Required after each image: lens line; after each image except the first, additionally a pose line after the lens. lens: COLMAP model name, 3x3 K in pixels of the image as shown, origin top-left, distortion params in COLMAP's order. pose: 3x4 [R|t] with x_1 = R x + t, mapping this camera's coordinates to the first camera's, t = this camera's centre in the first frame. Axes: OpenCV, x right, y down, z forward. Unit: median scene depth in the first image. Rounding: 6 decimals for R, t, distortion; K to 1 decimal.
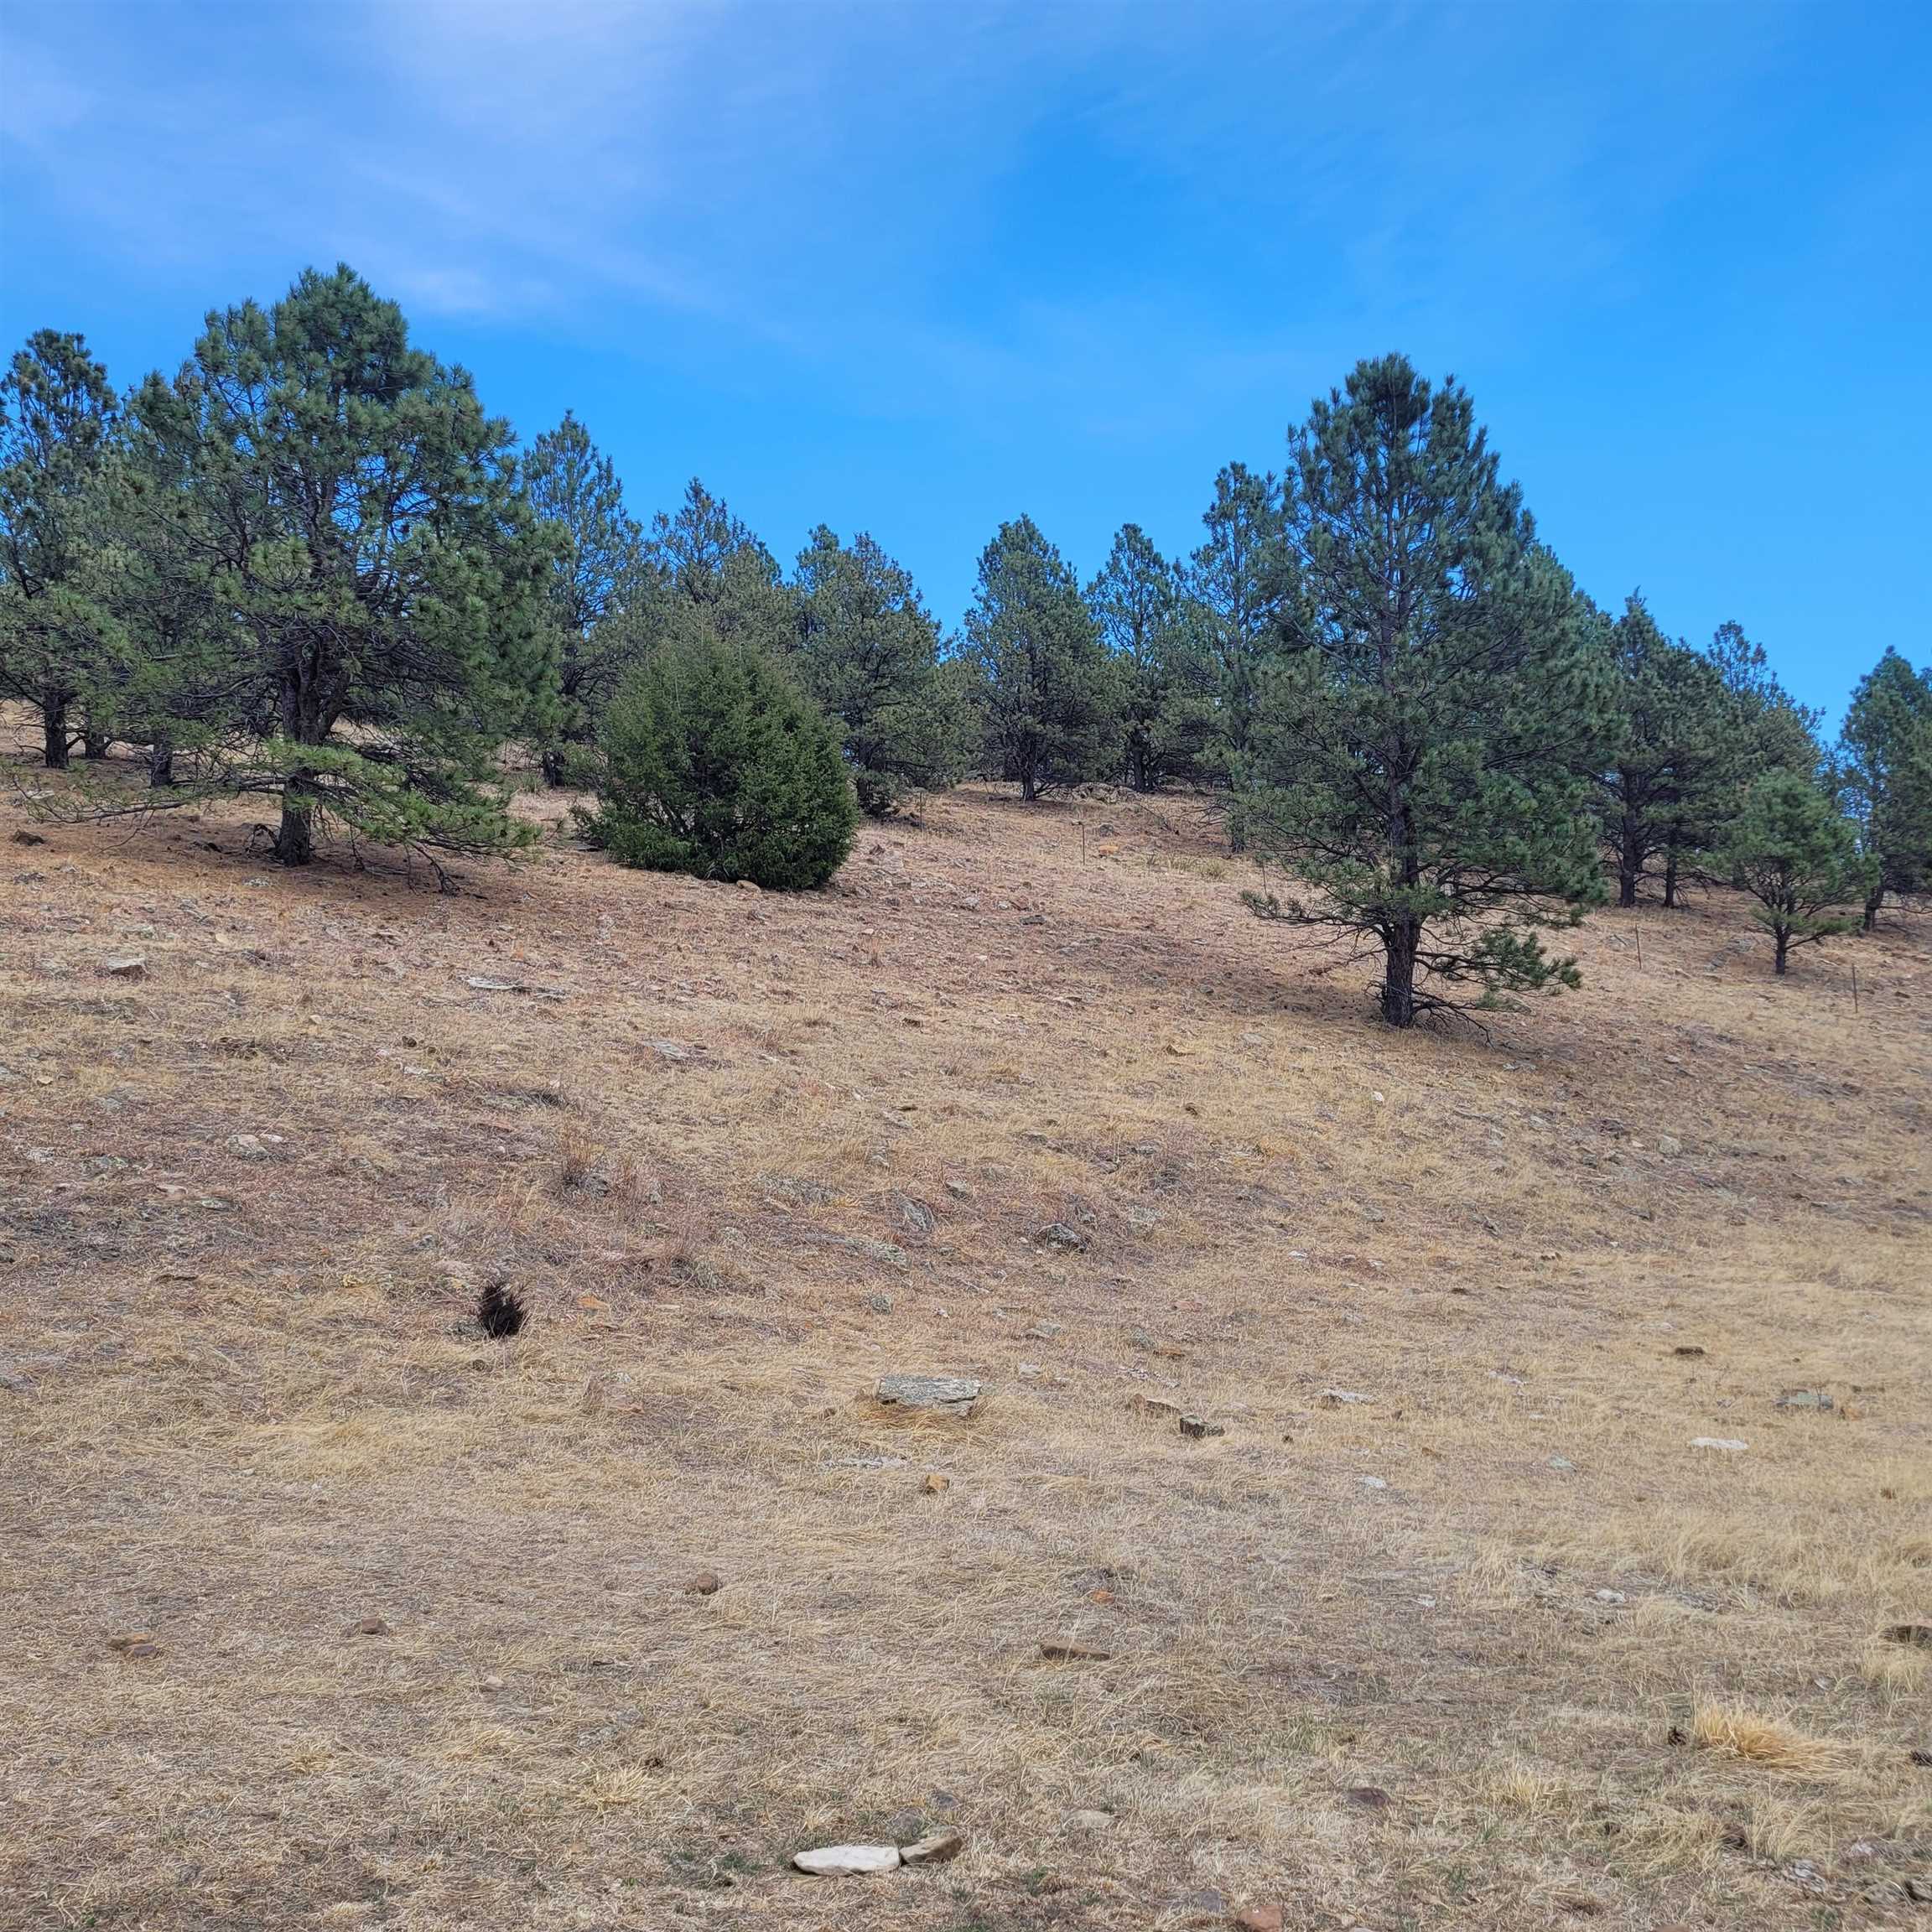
lens RADIAL K [[1891.4, 0, 975.4], [0, 1891.4, 962.4], [0, 0, 1]] dist [0.052963, -0.020398]
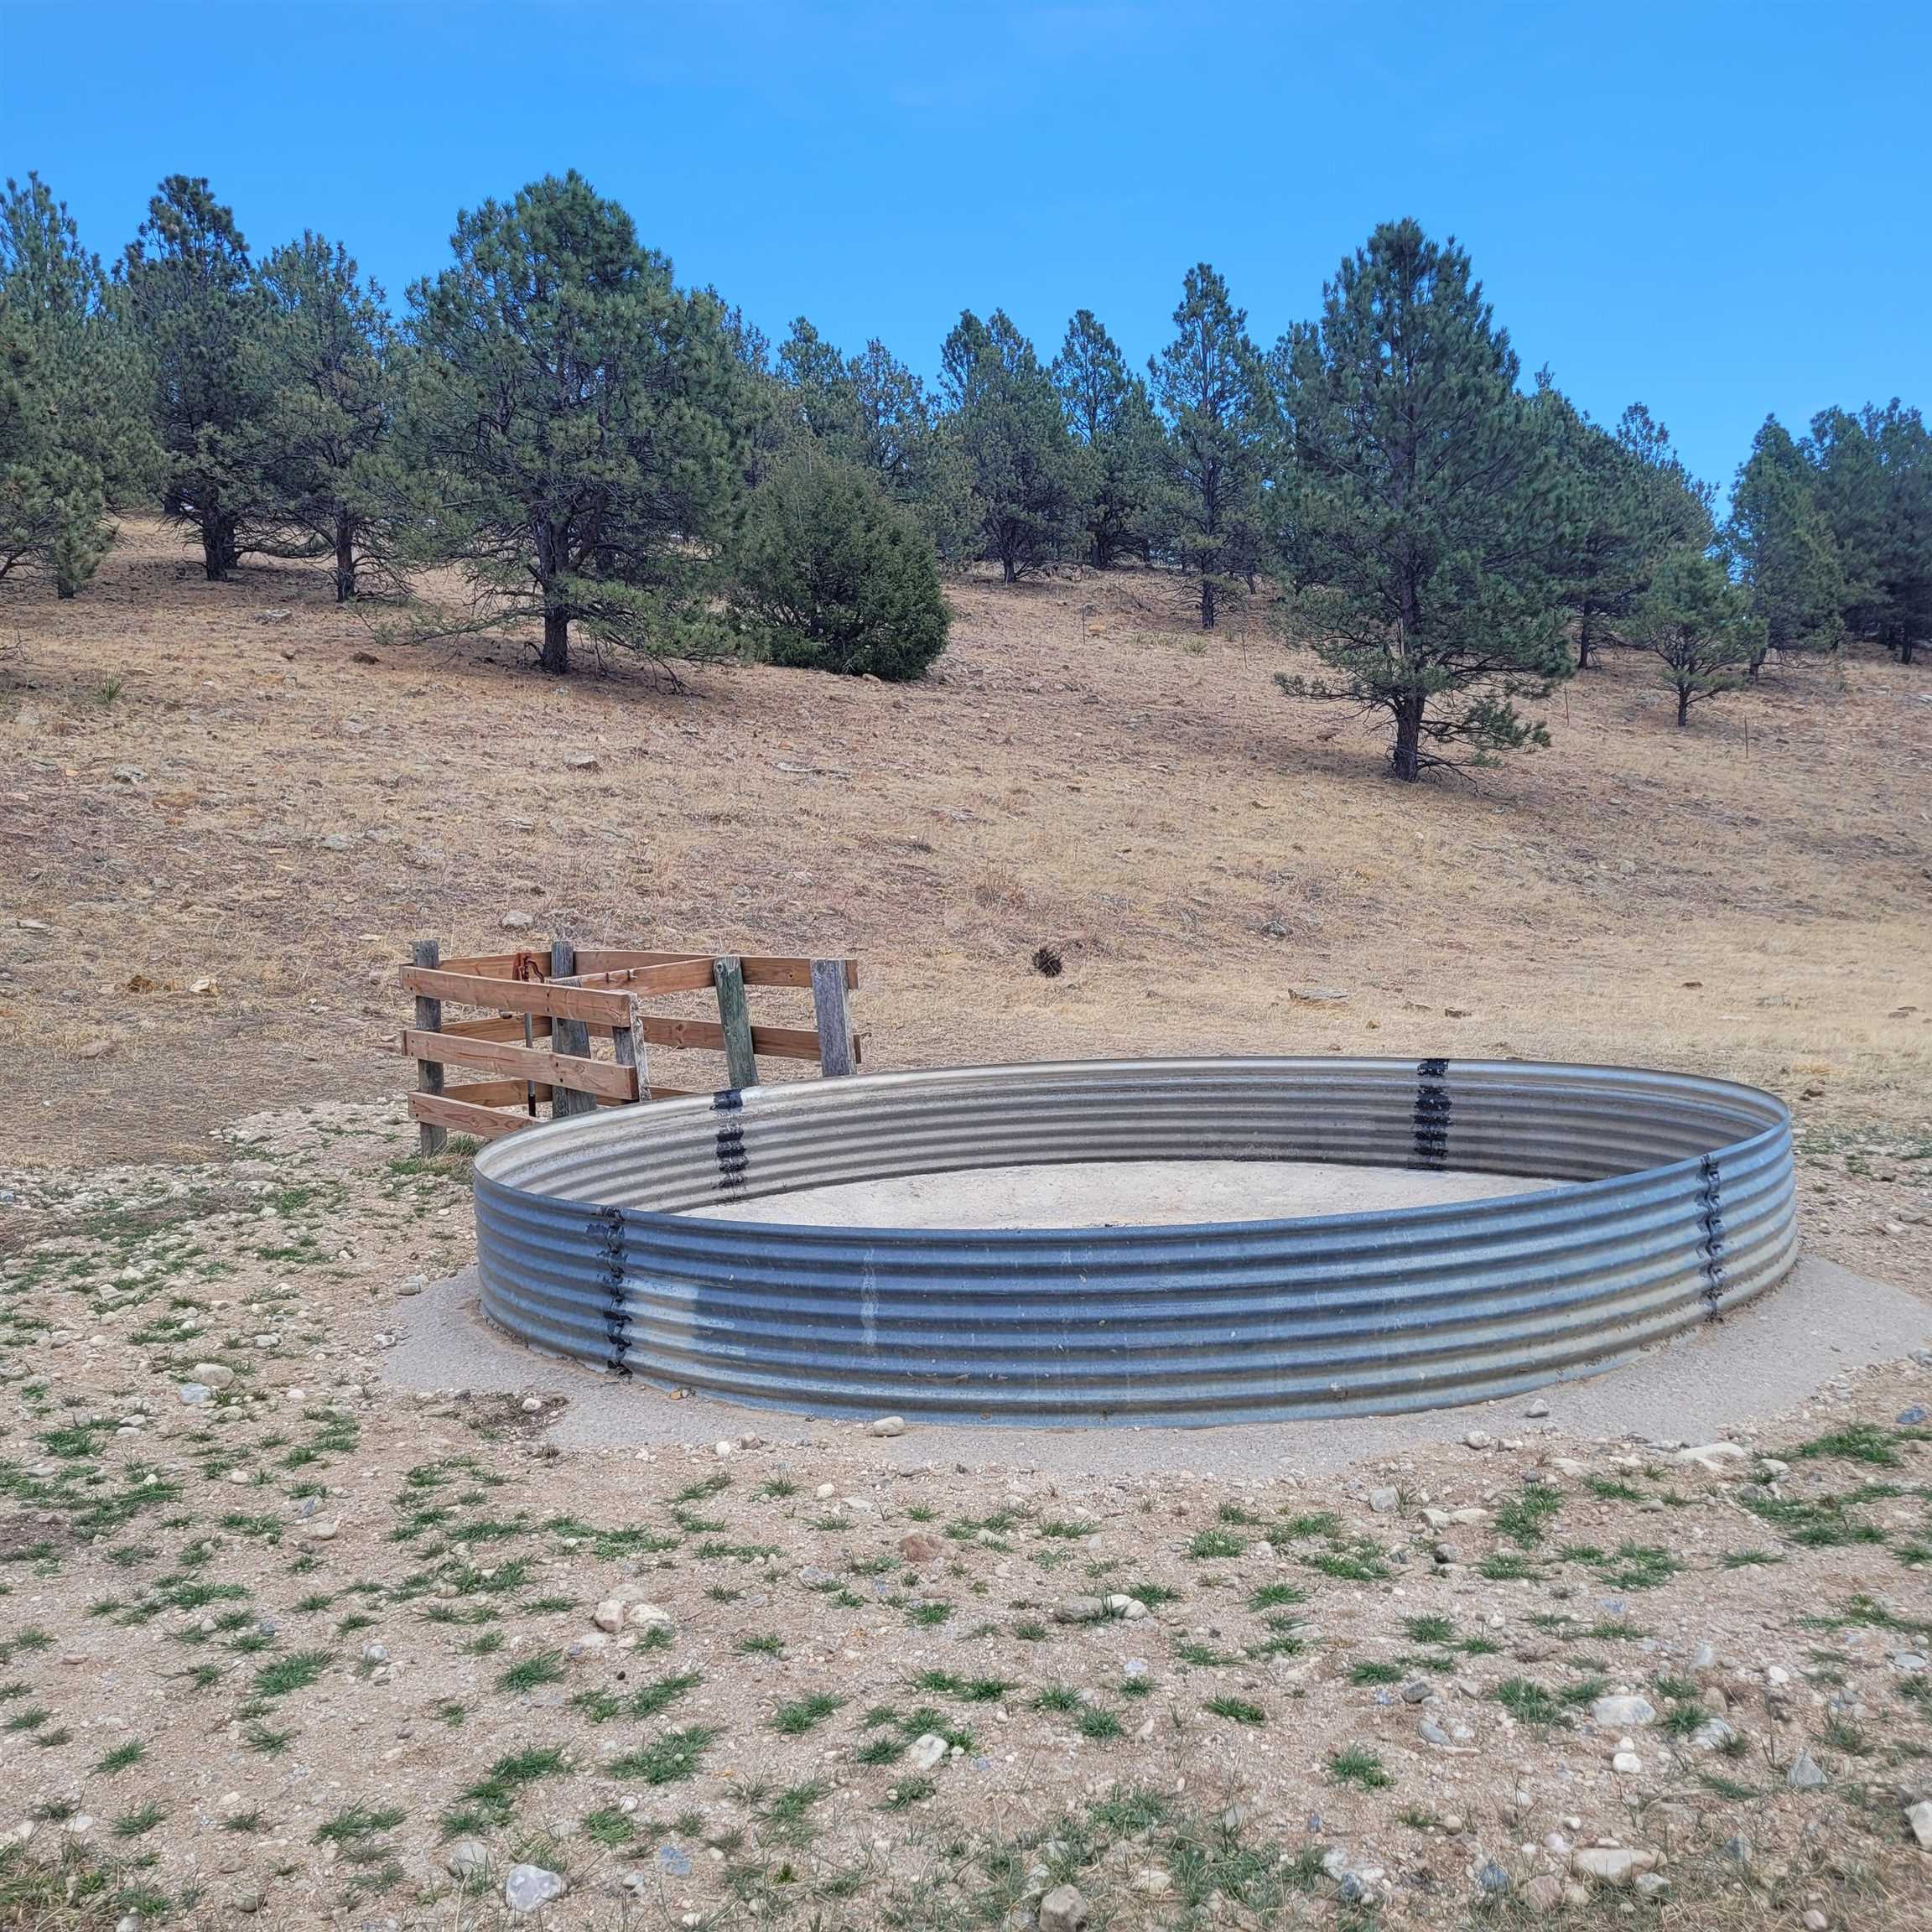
lens RADIAL K [[1891.4, 0, 975.4], [0, 1891.4, 962.4], [0, 0, 1]] dist [0.052963, -0.020398]
pose [[0.997481, -0.031548, 0.063539, -0.135400], [0.023359, 0.991790, 0.125725, -0.010971], [-0.066984, -0.123924, 0.990028, -0.220294]]
